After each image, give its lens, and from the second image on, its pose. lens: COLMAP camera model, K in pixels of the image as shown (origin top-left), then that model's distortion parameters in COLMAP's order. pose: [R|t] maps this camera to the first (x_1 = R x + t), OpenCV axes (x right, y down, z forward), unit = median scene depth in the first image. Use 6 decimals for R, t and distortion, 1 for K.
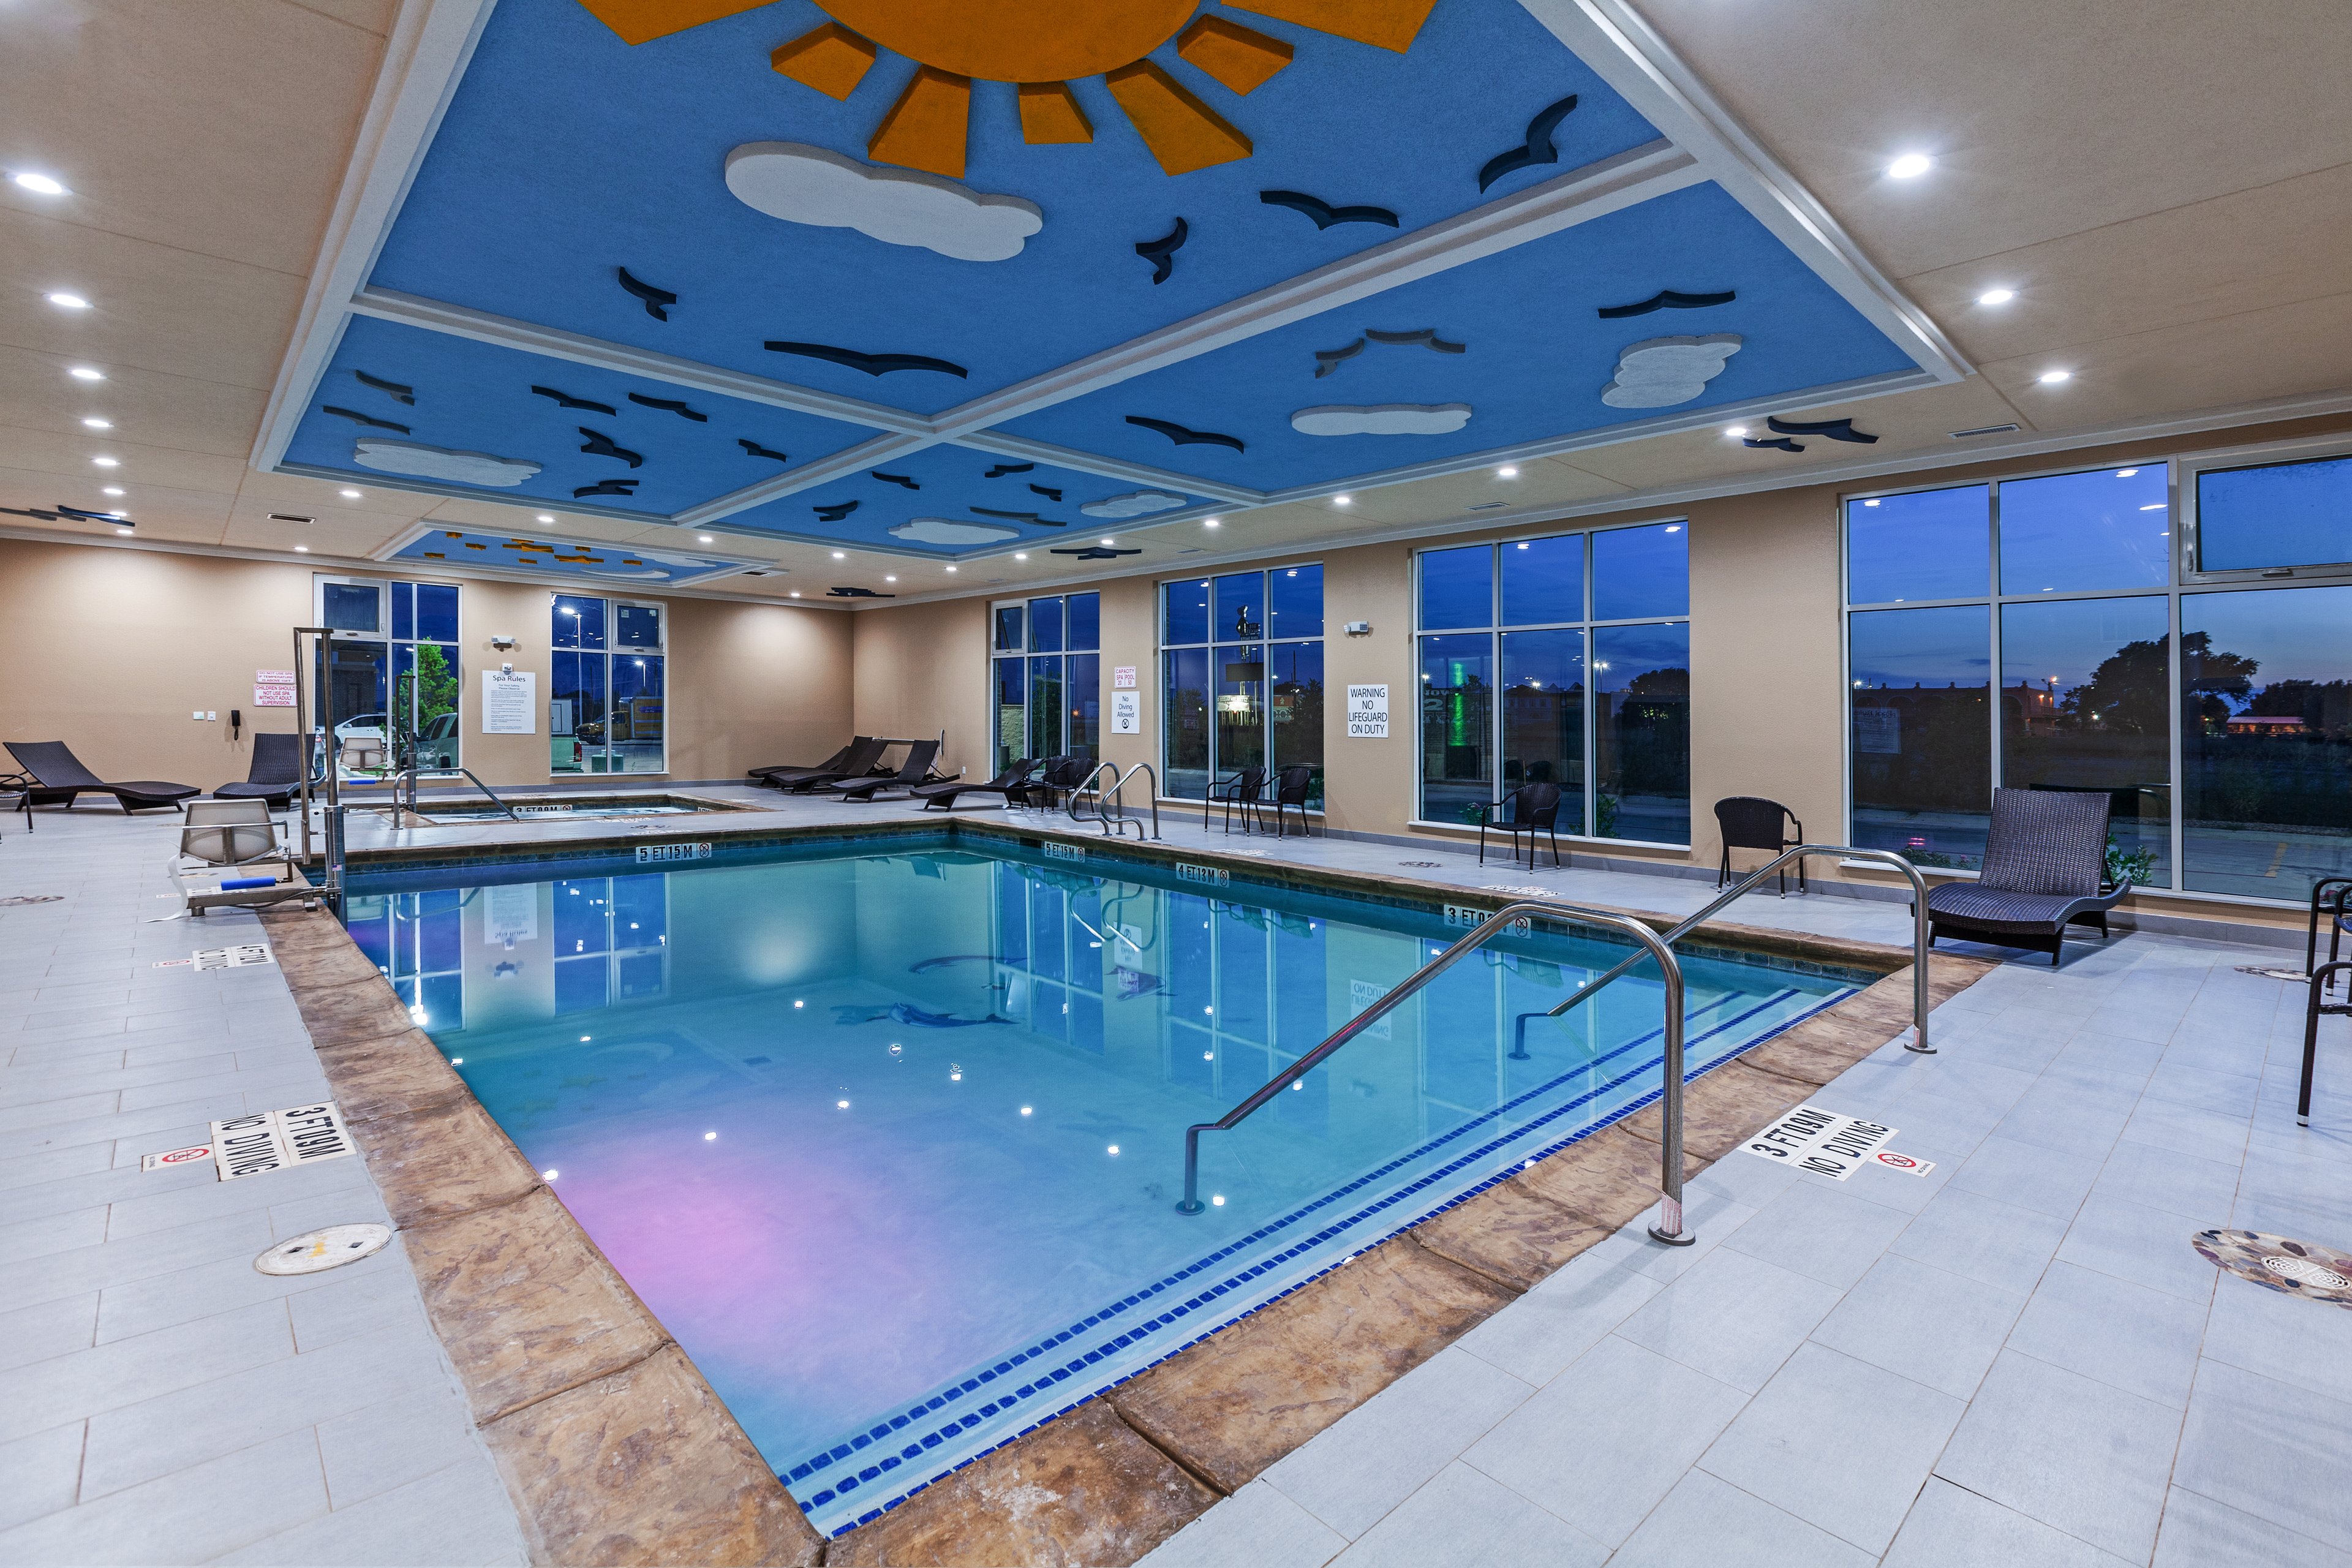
lens RADIAL K [[1101.3, 0, 1187.5], [0, 1101.3, 727.0], [0, 0, 1]] dist [0.001317, 0.000144]
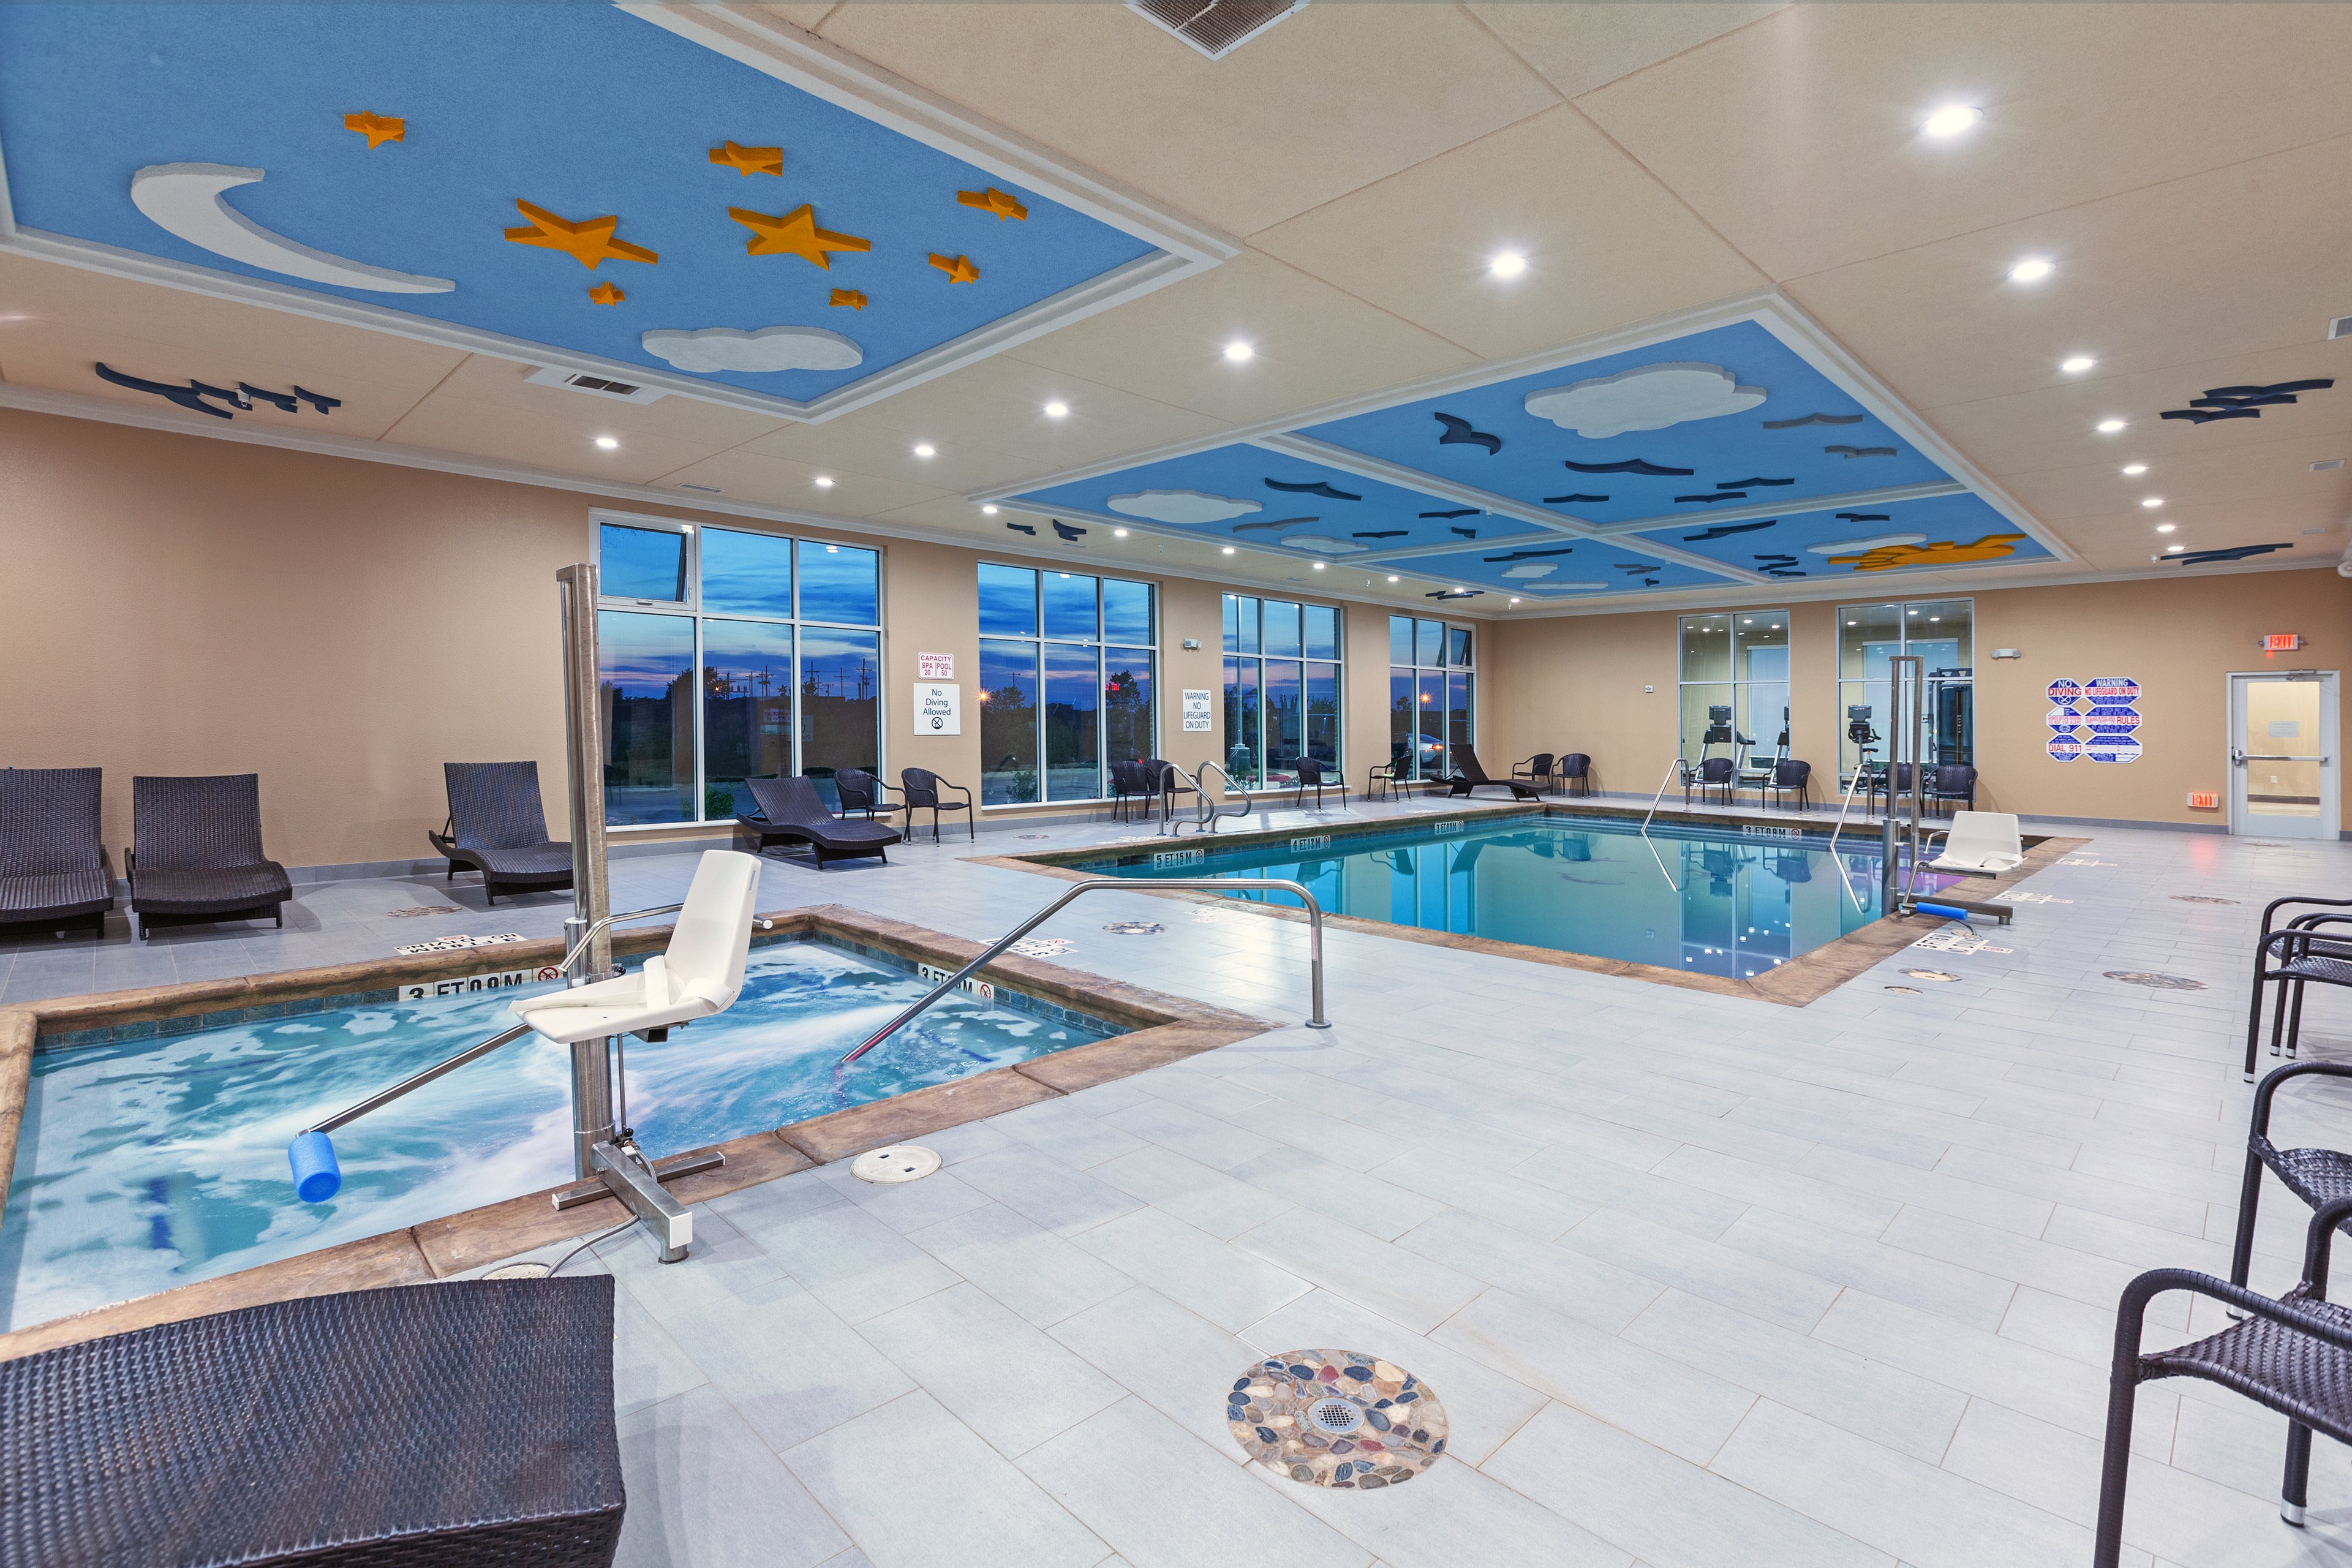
lens RADIAL K [[1101.3, 0, 1187.5], [0, 1101.3, 727.0], [0, 0, 1]] dist [0.001317, 0.000144]
pose [[-0.014318, -0.024593, 0.999595, -1.019449], [-0.006423, 0.999679, 0.024503, -0.024531], [-0.999877, -0.006069, -0.014471, 0.948292]]
